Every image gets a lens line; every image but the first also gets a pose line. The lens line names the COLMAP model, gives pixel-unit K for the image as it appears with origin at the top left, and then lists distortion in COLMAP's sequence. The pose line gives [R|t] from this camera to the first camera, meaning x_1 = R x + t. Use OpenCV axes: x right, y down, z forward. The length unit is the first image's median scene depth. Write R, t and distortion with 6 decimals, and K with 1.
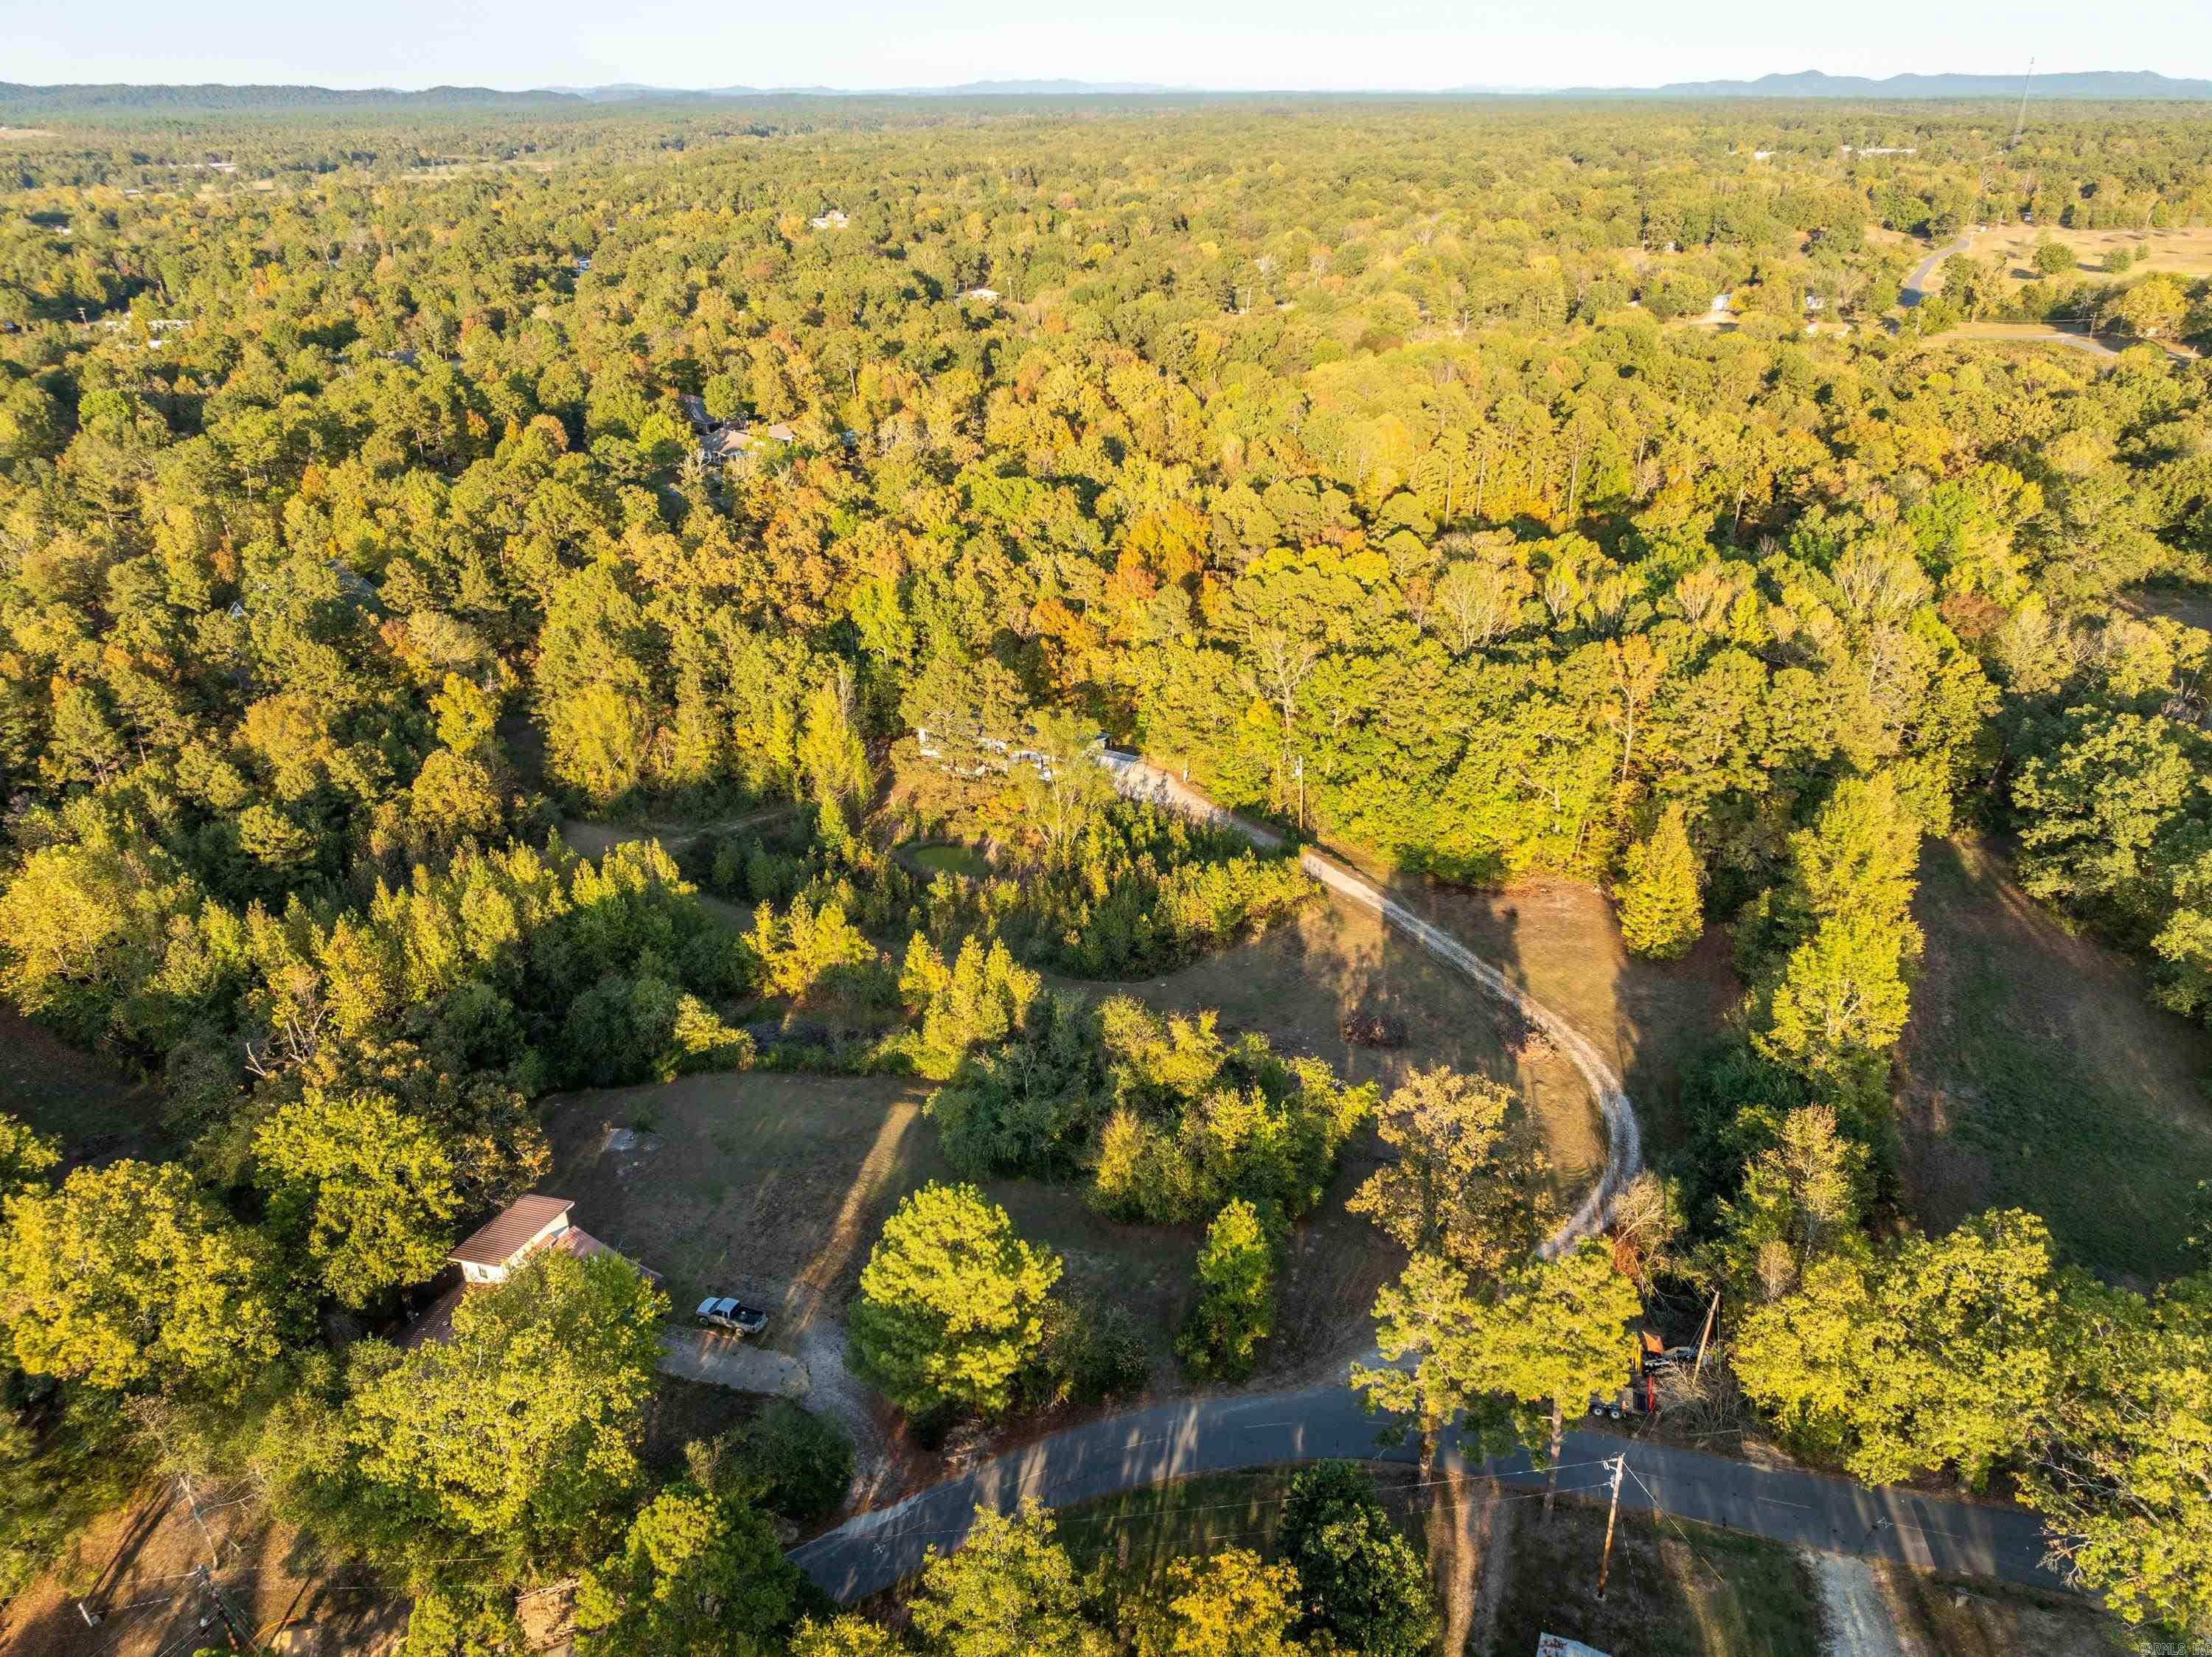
lens RADIAL K [[1500.8, 0, 1106.0], [0, 1500.8, 828.5], [0, 0, 1]] dist [-0.036954, 0.026655]
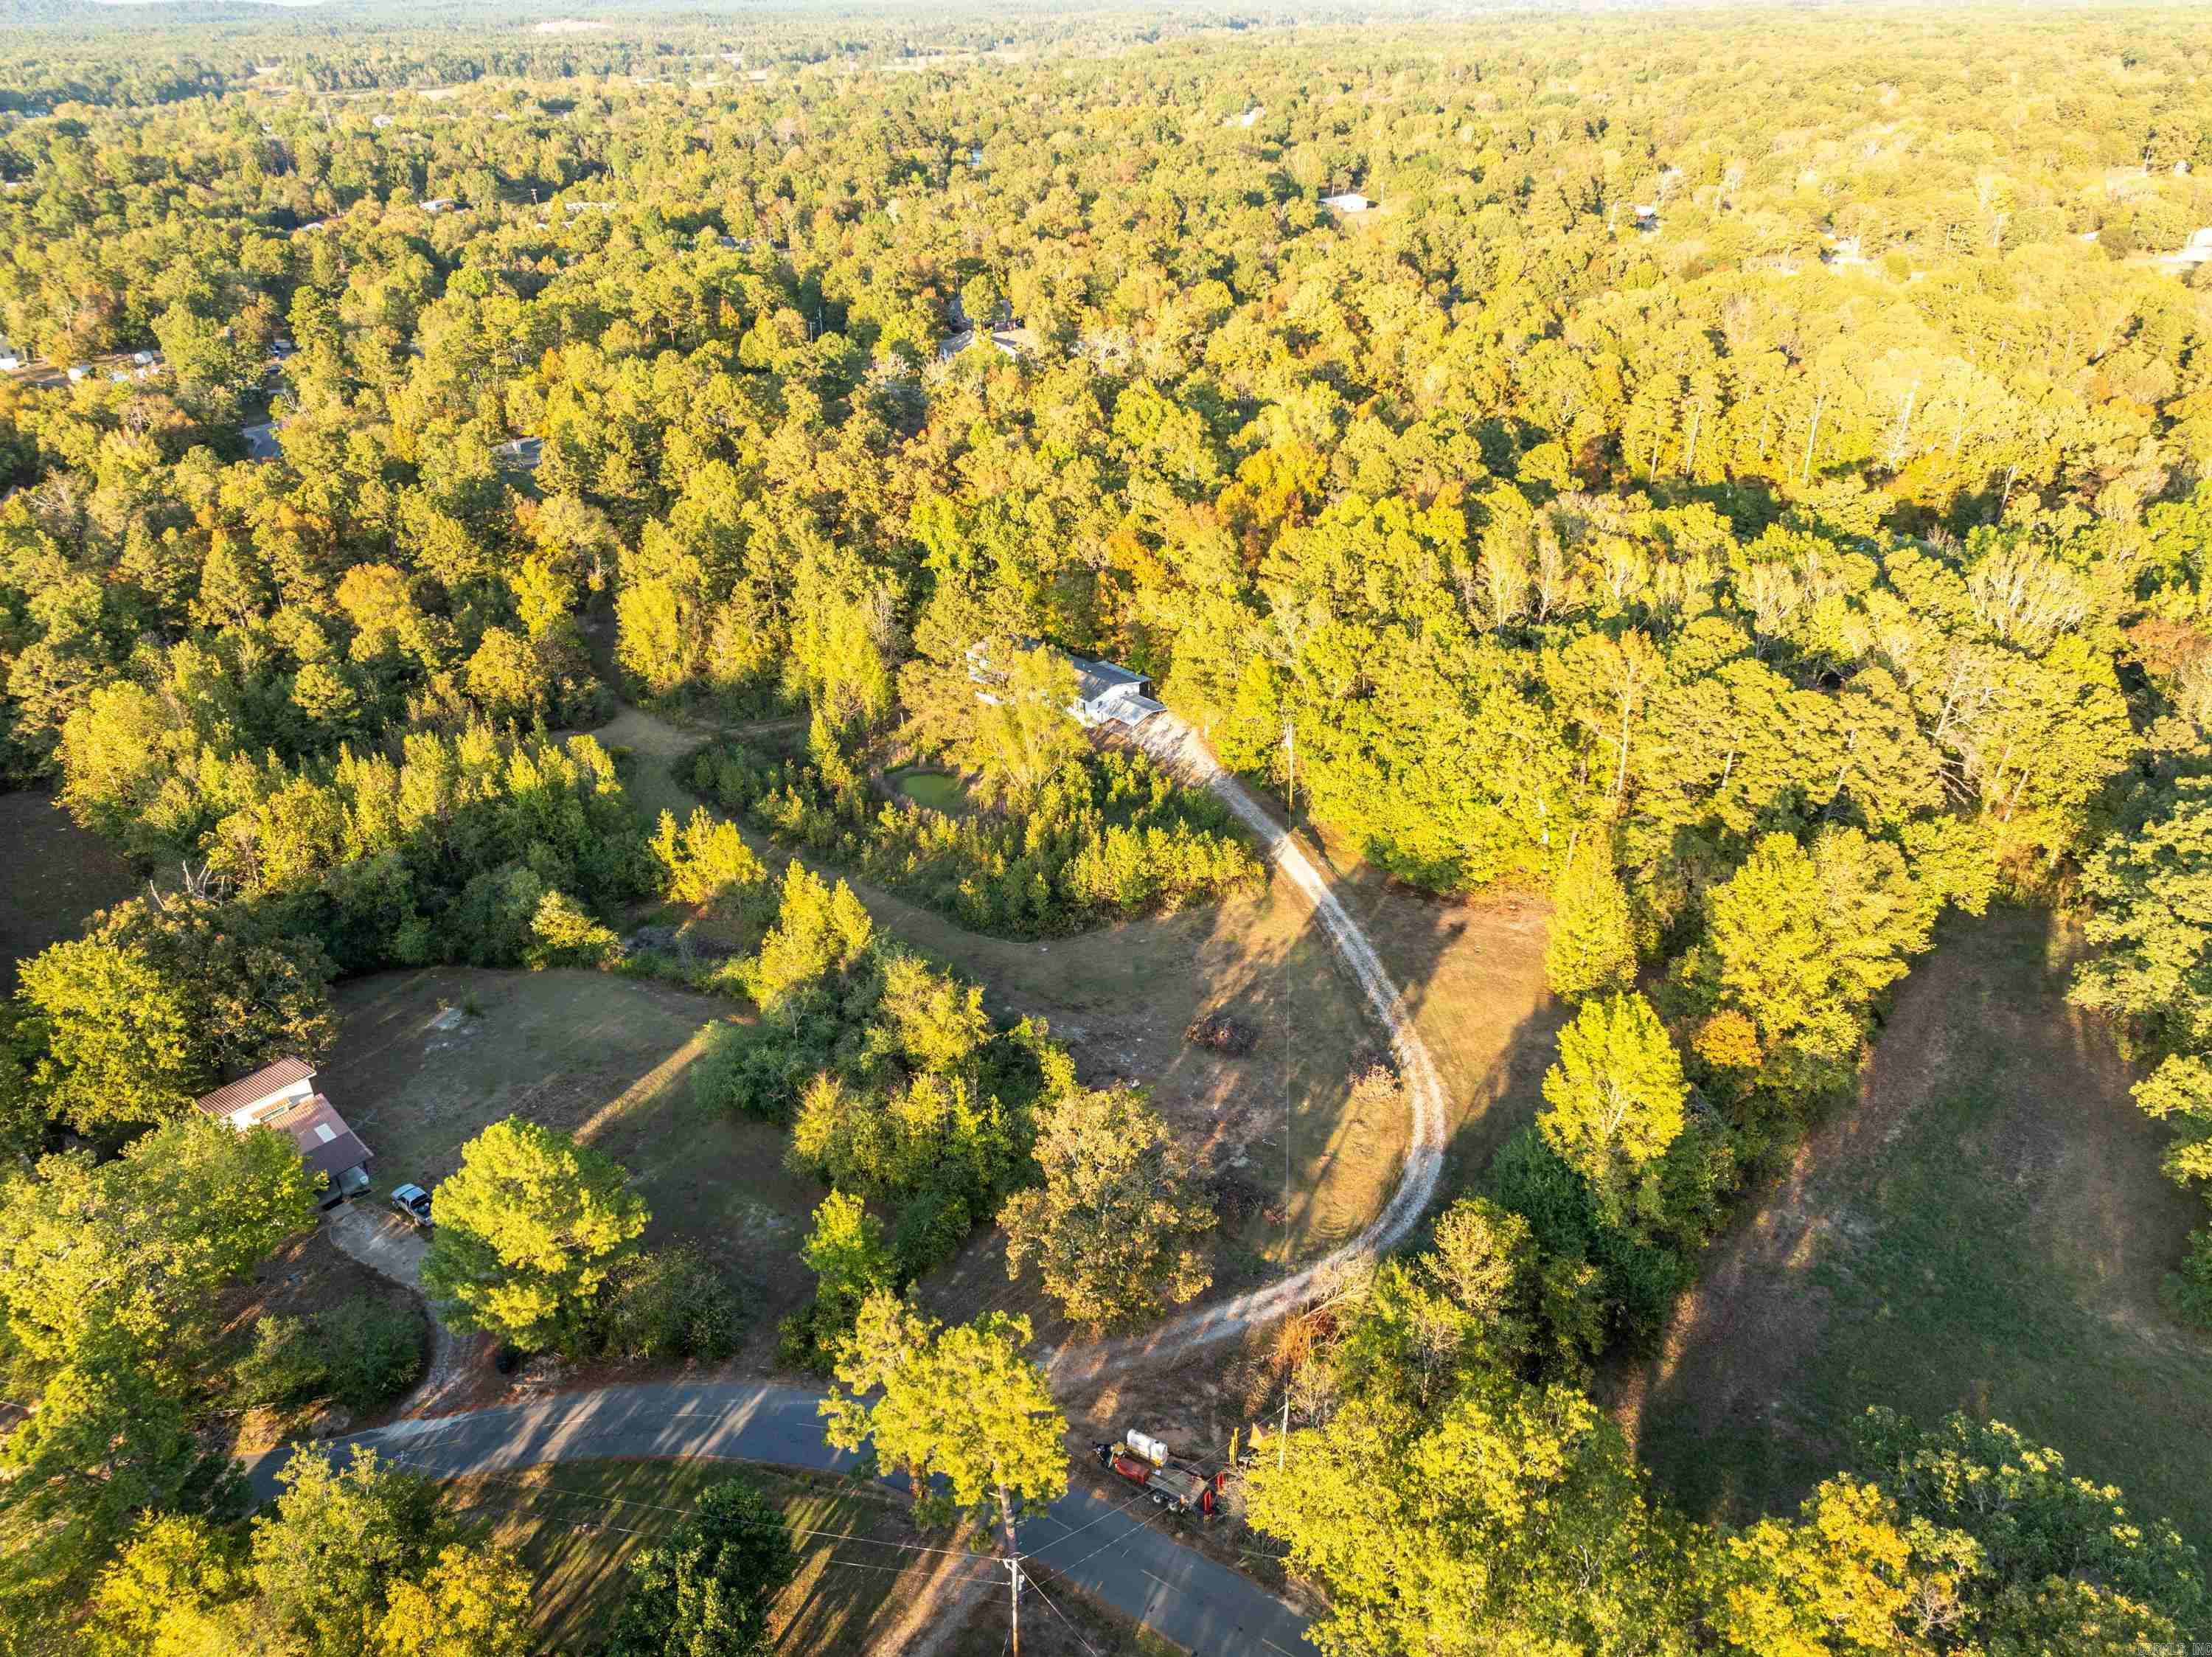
lens RADIAL K [[1501.5, 0, 1106.0], [0, 1501.5, 828.5], [0, 0, 1]] dist [-0.027981, 0.010252]
pose [[0.960026, 0.130466, -0.247648, 0.257699], [-0.116030, 0.990627, 0.072083, -0.038818], [0.254731, -0.040467, 0.966165, 0.074164]]
